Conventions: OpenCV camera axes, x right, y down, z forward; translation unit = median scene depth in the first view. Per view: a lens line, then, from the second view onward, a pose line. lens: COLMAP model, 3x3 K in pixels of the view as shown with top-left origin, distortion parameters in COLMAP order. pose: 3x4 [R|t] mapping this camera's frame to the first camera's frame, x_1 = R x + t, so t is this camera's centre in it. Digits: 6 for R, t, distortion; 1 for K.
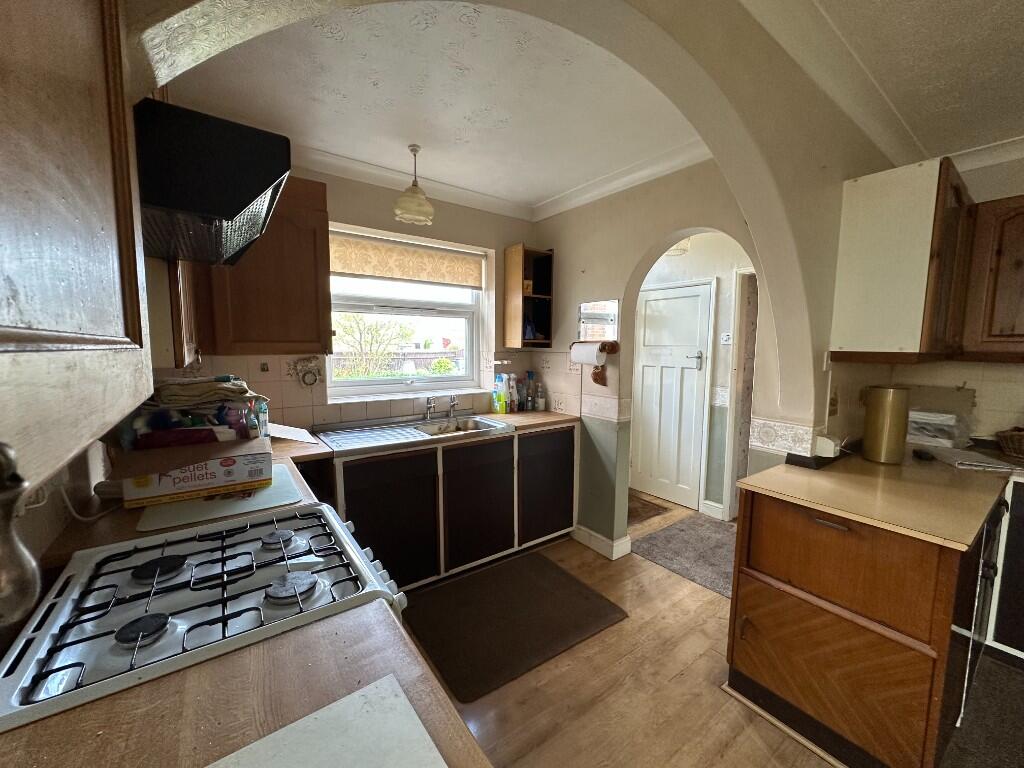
lens RADIAL K [[404.5, 0, 511.0], [0, 404.5, 384.4], [0, 0, 1]] dist [-0.005183, 0.000573]
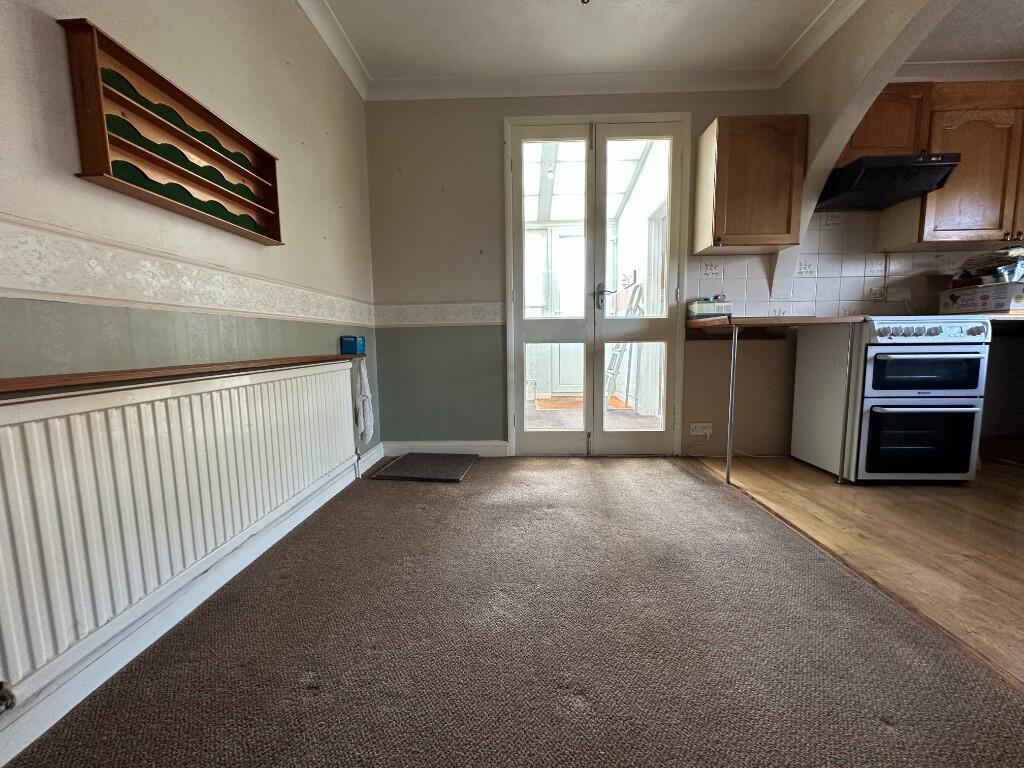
lens RADIAL K [[404.5, 0, 511.6], [0, 404.5, 386.4], [0, 0, 1]] dist [-0.005183, 0.000573]
pose [[-0.613076, 0.085835, -0.785347, 0.912939], [-0.067387, 0.984776, 0.160237, 0.204909], [0.787145, 0.151159, -0.597958, 0.239673]]
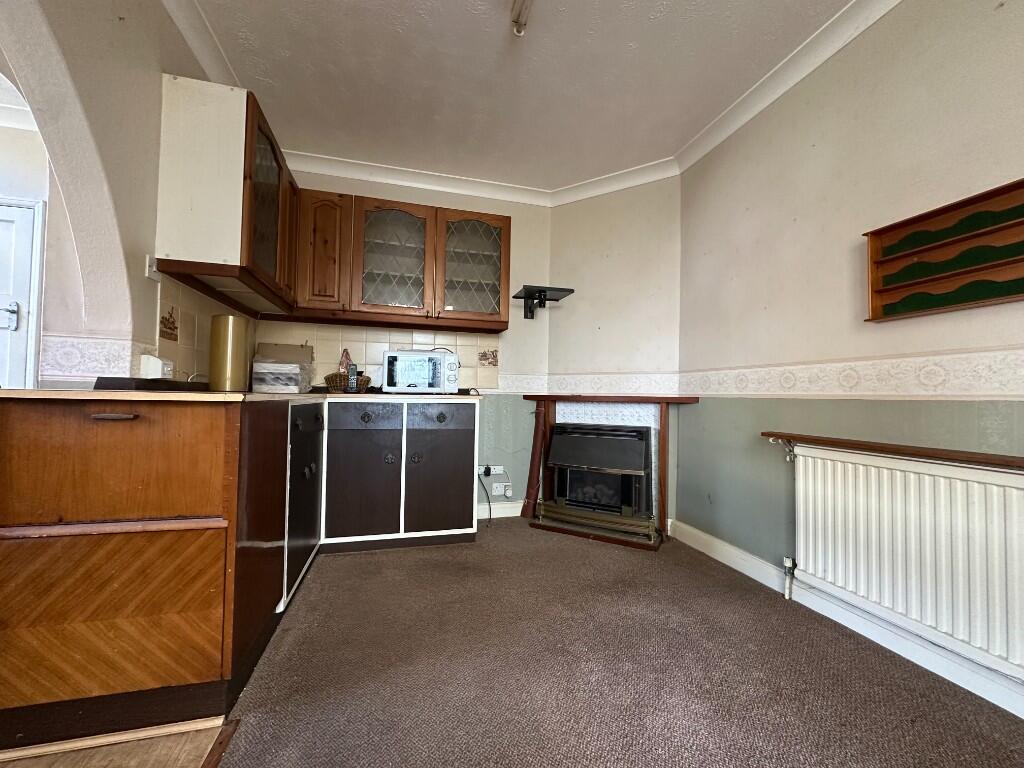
lens RADIAL K [[404.5, 0, 512.0], [0, 404.5, 384.6], [0, 0, 1]] dist [-0.005183, 0.000573]
pose [[0.350902, 0.021033, 0.936176, 0.164434], [0.076419, 0.995770, -0.051016, 0.185628], [-0.933289, 0.089443, 0.347810, 0.007166]]
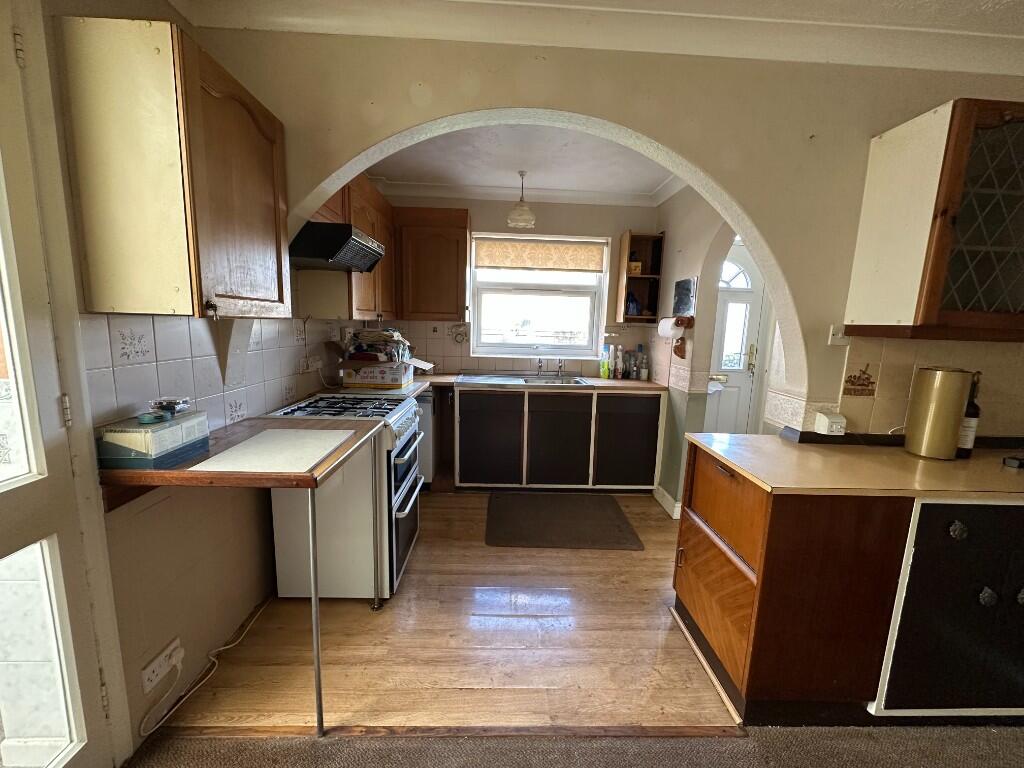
lens RADIAL K [[404.5, 0, 510.8], [0, 404.5, 383.9], [0, 0, 1]] dist [-0.005183, 0.000573]
pose [[0.830029, 0.101240, -0.548454, 0.432498], [-0.078273, 0.994799, 0.065173, 0.035400], [0.552200, -0.011166, 0.833637, -0.141737]]
